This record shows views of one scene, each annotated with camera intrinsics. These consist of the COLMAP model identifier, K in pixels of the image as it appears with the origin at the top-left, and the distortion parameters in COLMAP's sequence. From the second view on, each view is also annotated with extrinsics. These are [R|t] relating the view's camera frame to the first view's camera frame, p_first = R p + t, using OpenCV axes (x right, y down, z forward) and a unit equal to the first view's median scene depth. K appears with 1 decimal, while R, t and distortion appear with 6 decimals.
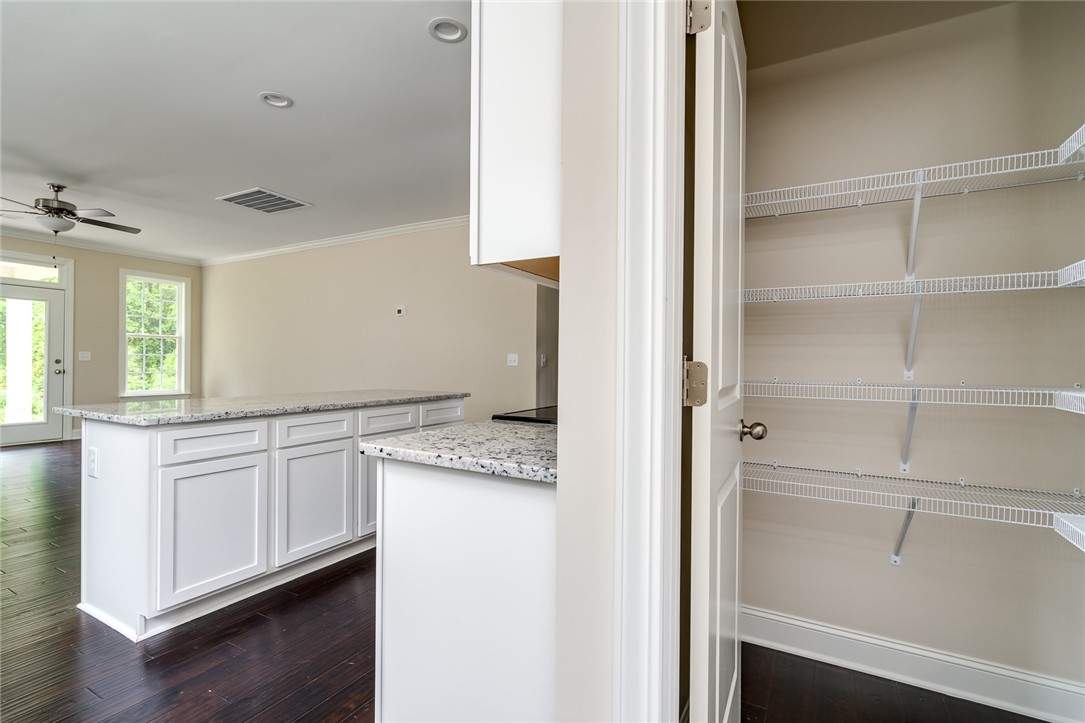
lens RADIAL K [[491.3, 0, 535.8], [0, 491.3, 361.9], [0, 0, 1]] dist [-0.014053, 0.000568]
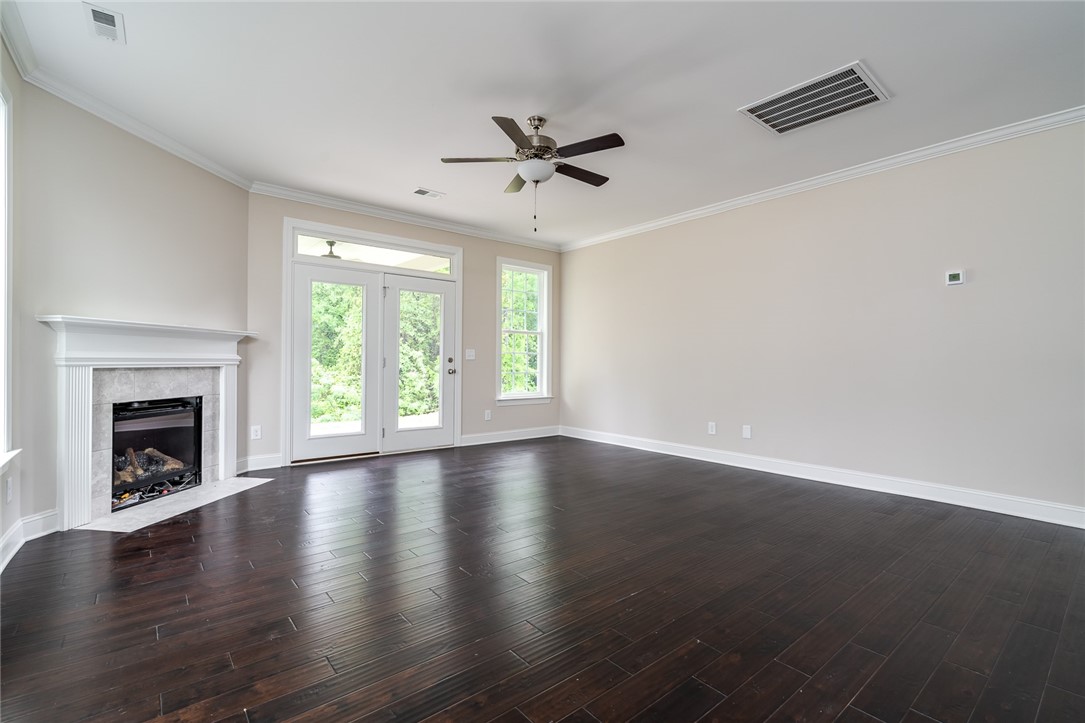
lens RADIAL K [[491.3, 0, 550.0], [0, 491.3, 359.4], [0, 0, 1]] dist [-0.014053, 0.000568]
pose [[0.926274, -0.002967, -0.376839, -0.458242], [0.001255, 0.999988, -0.004790, 0.002275], [0.376848, 0.003964, 0.926266, 0.213882]]
